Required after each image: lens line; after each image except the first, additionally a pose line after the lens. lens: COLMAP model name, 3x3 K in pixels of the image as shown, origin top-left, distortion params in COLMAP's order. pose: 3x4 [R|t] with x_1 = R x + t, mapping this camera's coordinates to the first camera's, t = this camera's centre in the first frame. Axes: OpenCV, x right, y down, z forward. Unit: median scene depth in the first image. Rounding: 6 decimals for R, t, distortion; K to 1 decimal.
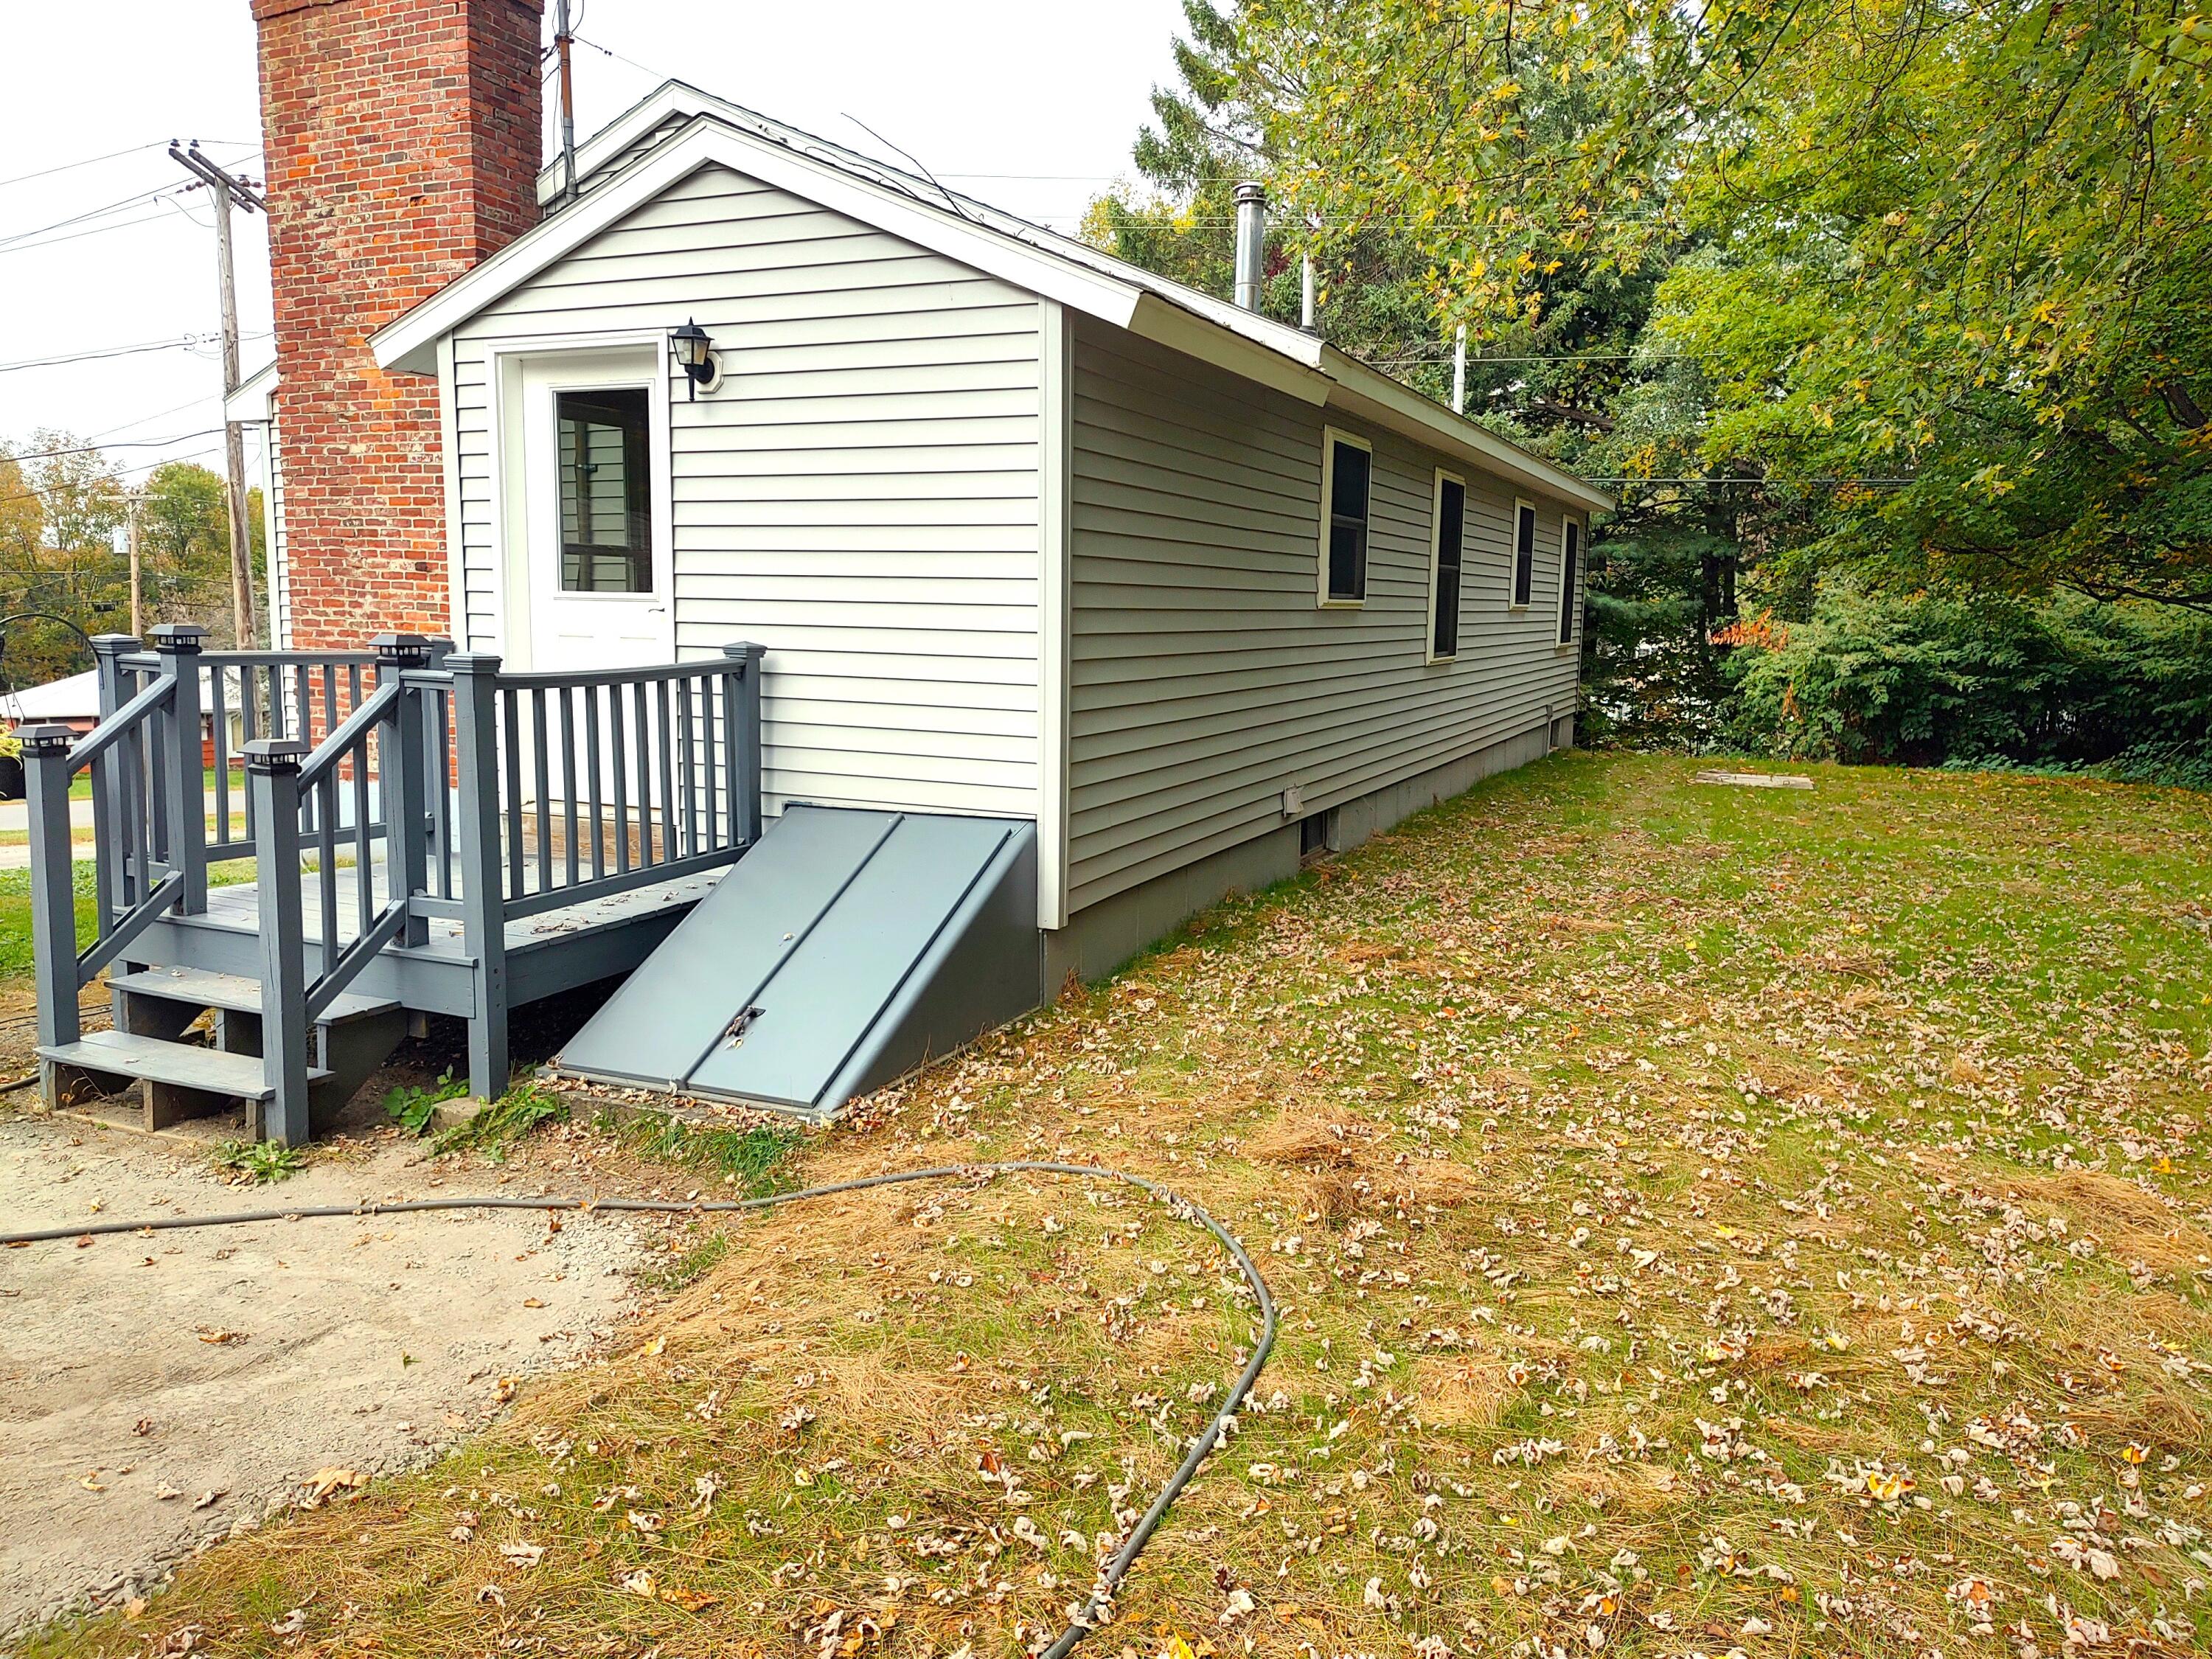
lens RADIAL K [[1567.5, 0, 1109.1], [0, 1567.5, 823.1], [0, 0, 1]] dist [0.012296, -0.009302]
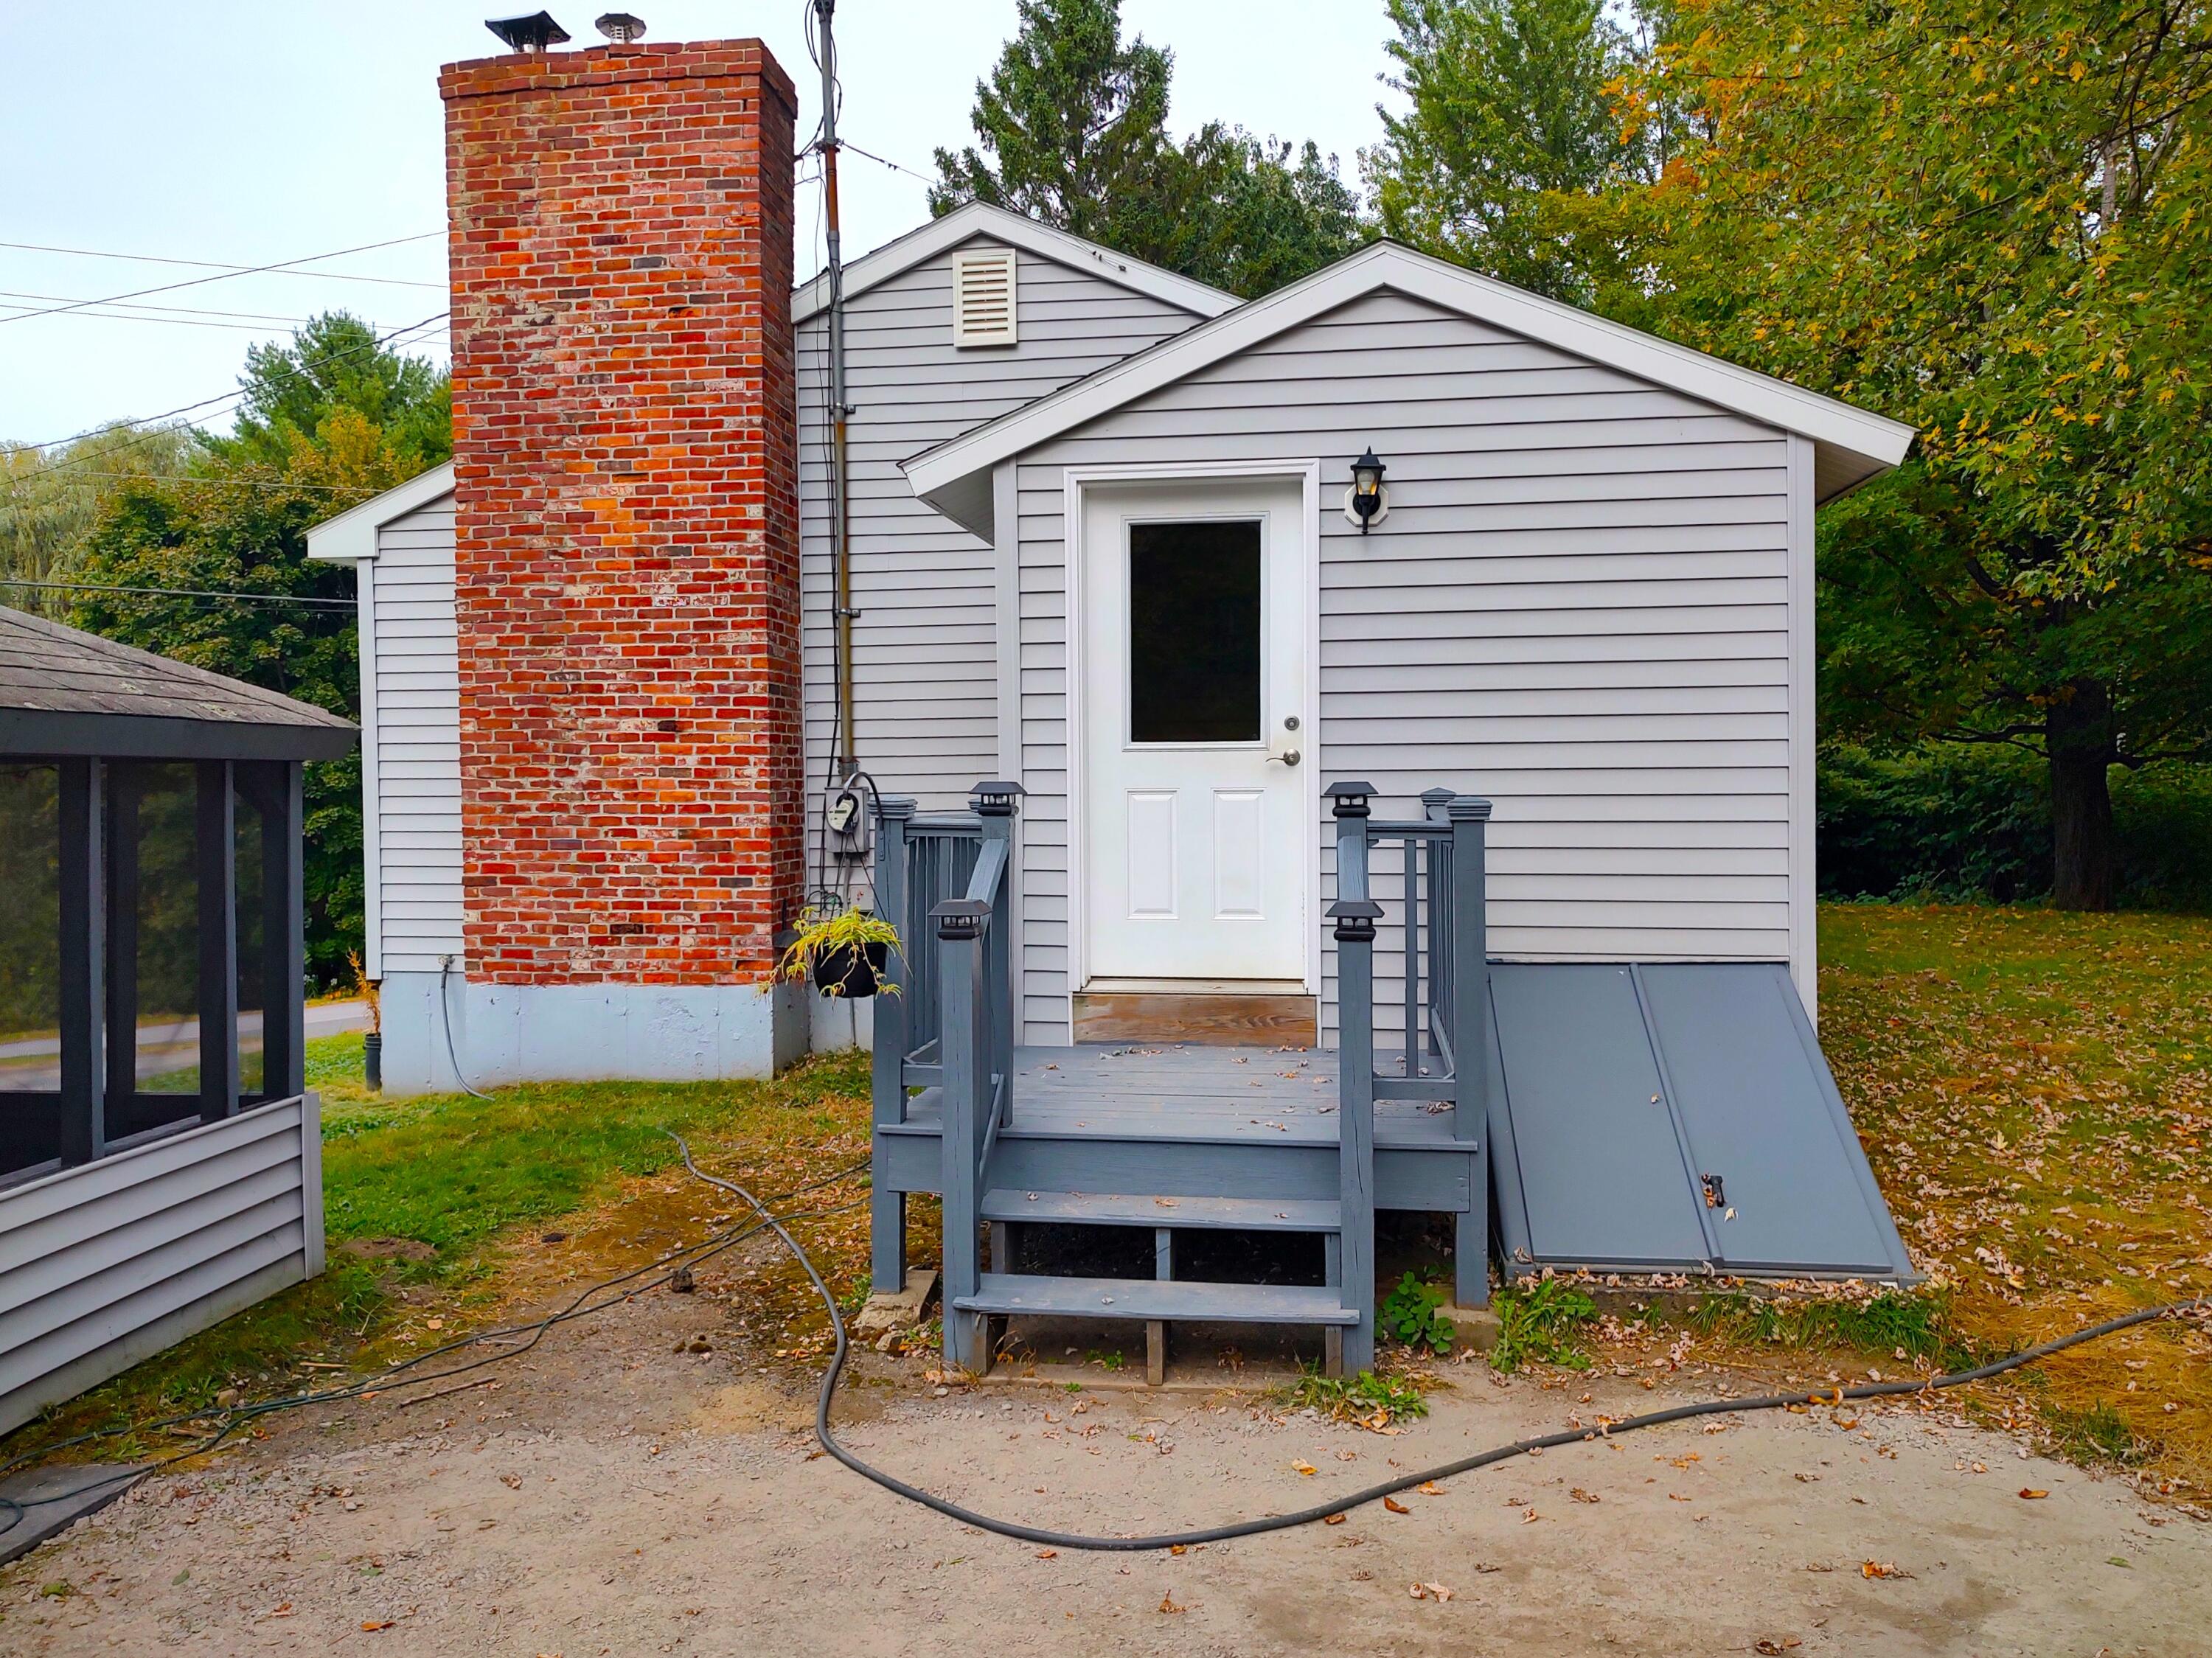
lens RADIAL K [[1696.8, 0, 1103.5], [0, 1696.8, 828.6], [0, 0, 1]] dist [0.029066, -0.015969]
pose [[0.964993, -0.032409, 0.260264, -0.455017], [0.059558, 0.993490, -0.097111, -0.004590], [-0.255423, 0.109213, 0.960641, 0.060702]]
